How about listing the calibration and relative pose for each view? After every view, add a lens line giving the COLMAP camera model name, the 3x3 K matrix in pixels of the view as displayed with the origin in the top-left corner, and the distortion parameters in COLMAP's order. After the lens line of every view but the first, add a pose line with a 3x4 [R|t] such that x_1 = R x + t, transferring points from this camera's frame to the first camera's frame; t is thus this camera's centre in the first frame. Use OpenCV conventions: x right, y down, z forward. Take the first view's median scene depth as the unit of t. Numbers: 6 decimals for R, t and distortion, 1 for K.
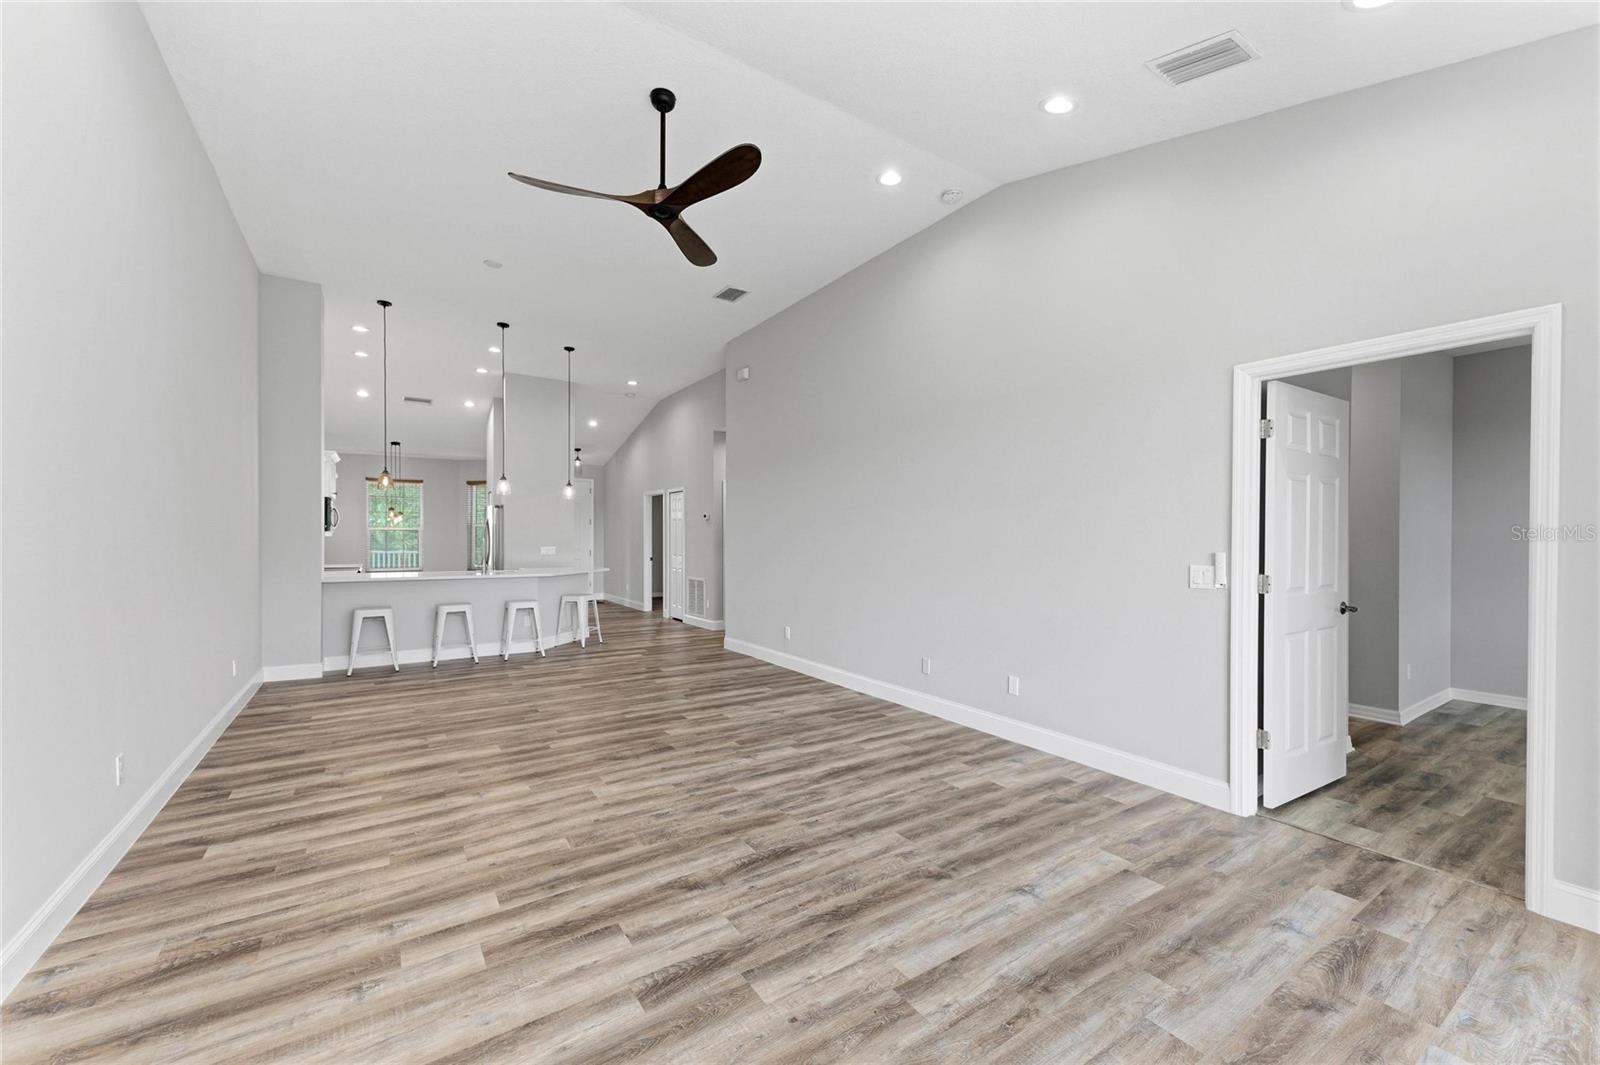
lens RADIAL K [[632.7, 0, 800.3], [0, 632.7, 538.9], [0, 0, 1]] dist [0.018587, -0.006931]
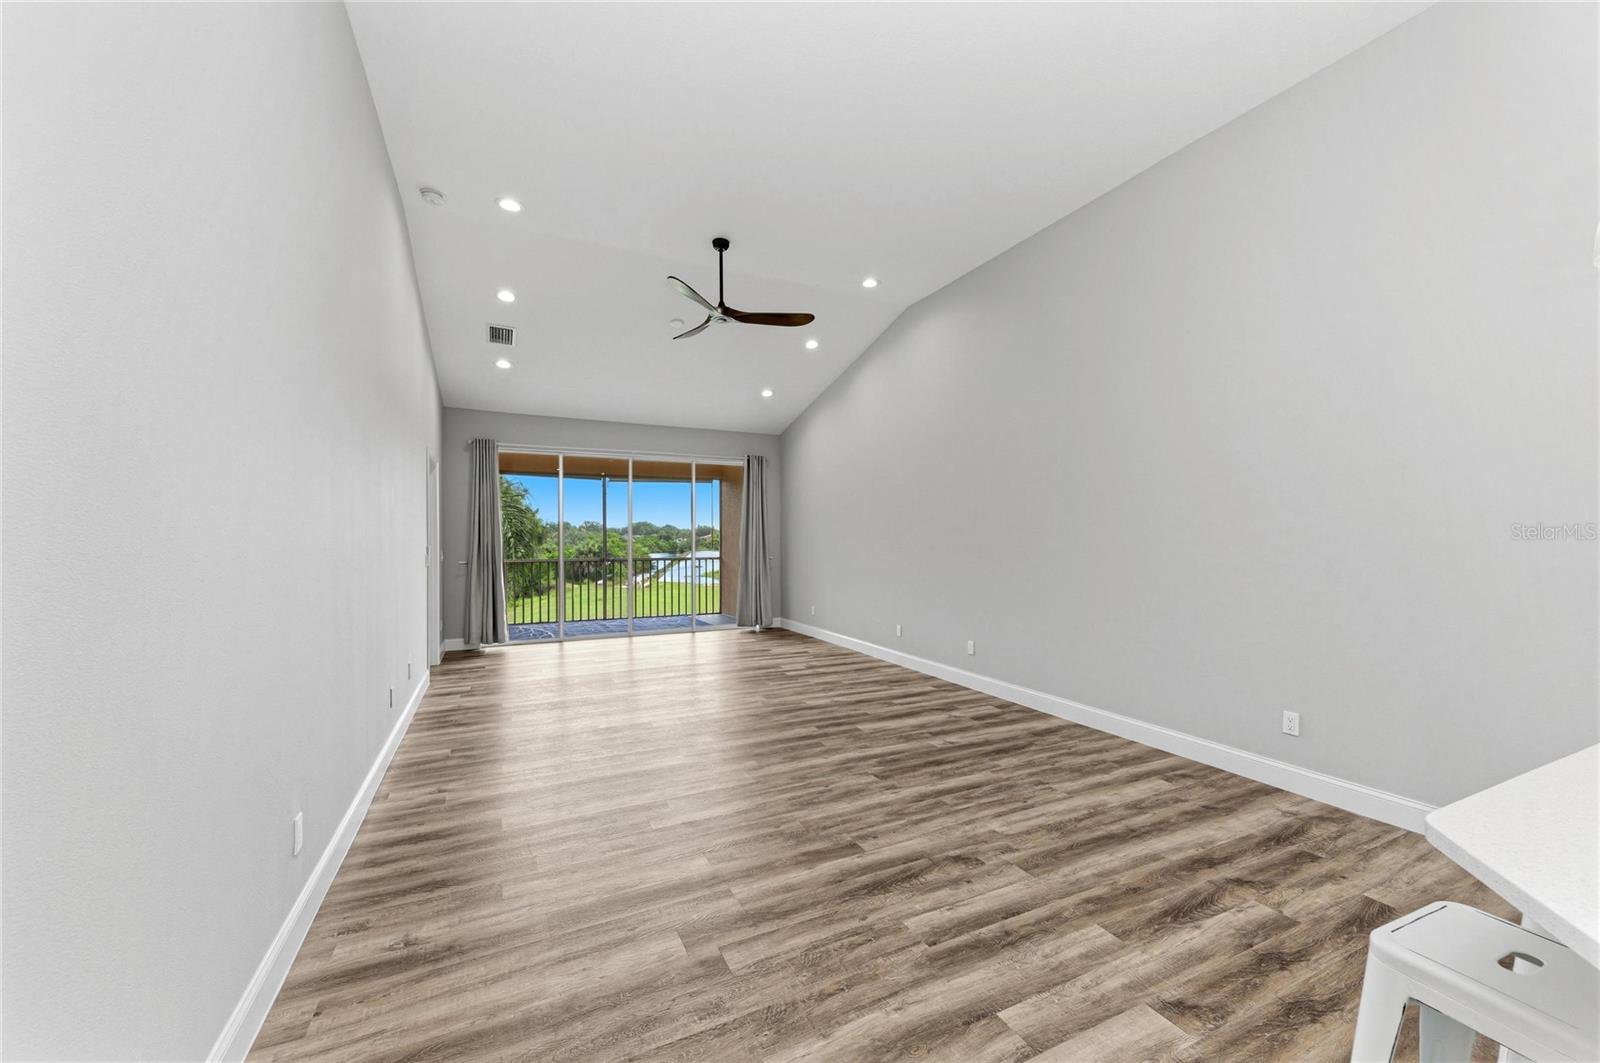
lens RADIAL K [[612.4, 0, 808.3], [0, 612.4, 541.4], [0, 0, 1]] dist [0.017144, -0.006446]
pose [[-0.992682, -0.006071, 0.120603, -0.541743], [-0.005487, 0.999972, 0.005168, -0.005253], [-0.120631, 0.004469, -0.992687, 2.207144]]
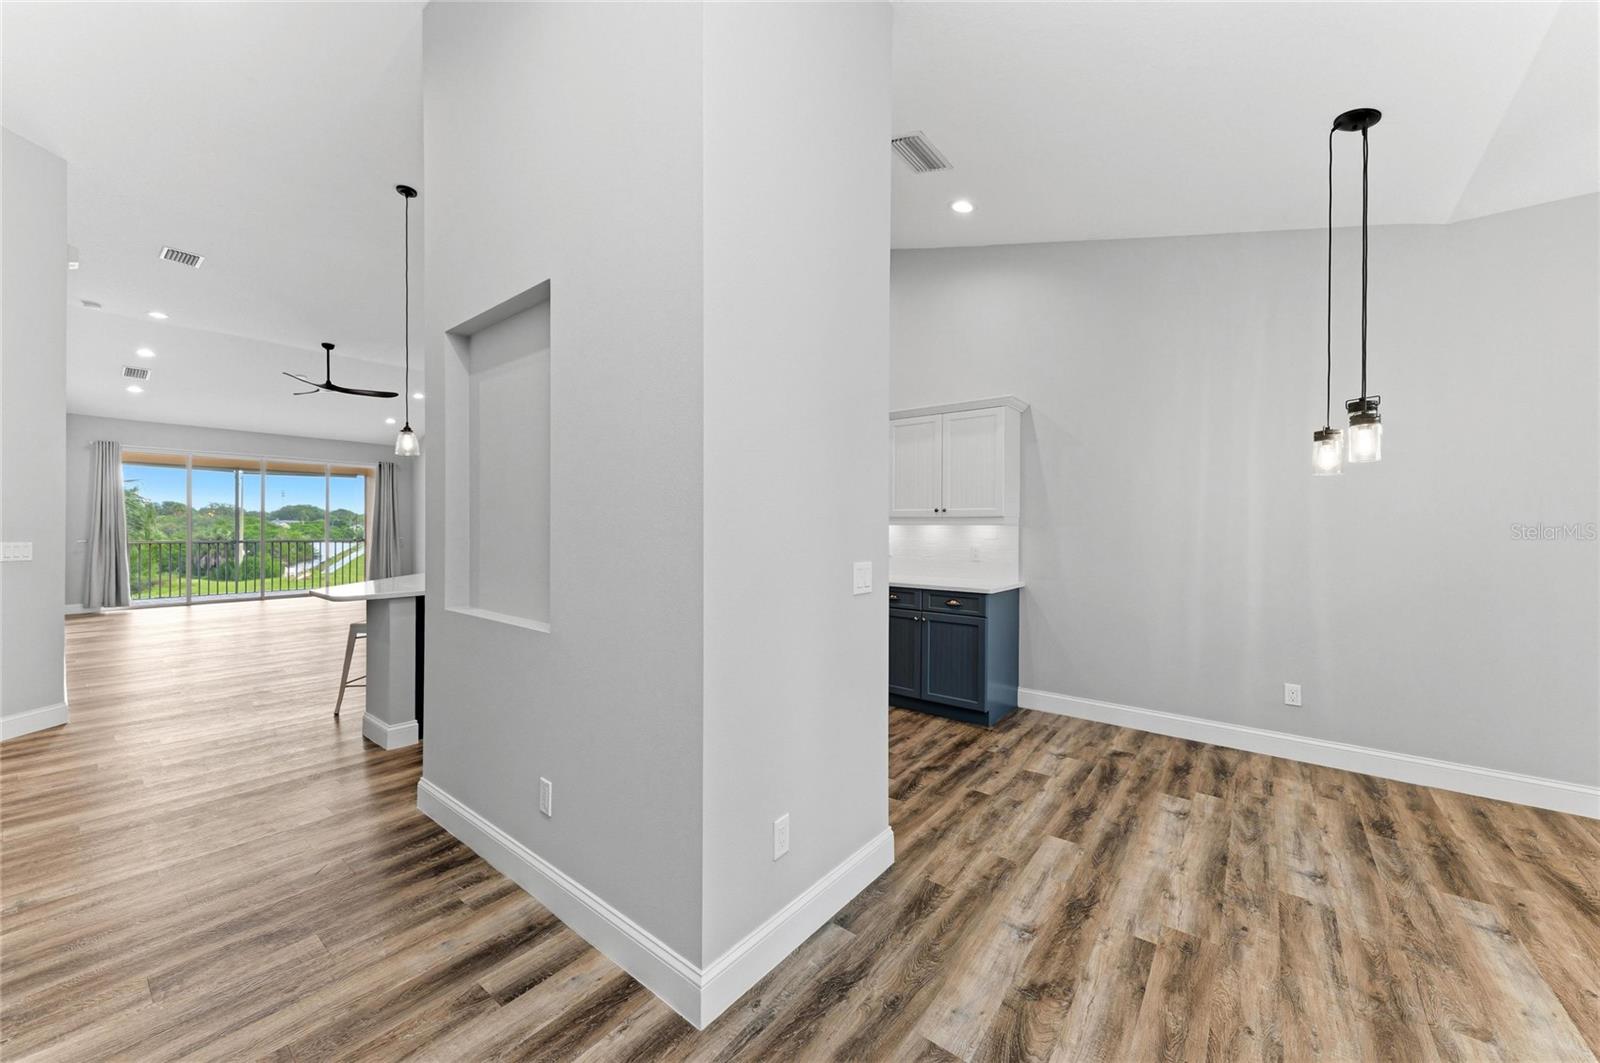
lens RADIAL K [[587.7, 0, 804.0], [0, 587.7, 525.9], [0, 0, 1]] dist [0.015230, -0.005322]
pose [[-0.950498, -0.012986, -0.310459, -1.156351], [-0.011913, 0.999915, -0.005353, -0.003620], [0.310502, -0.001389, -0.950572, 3.447904]]
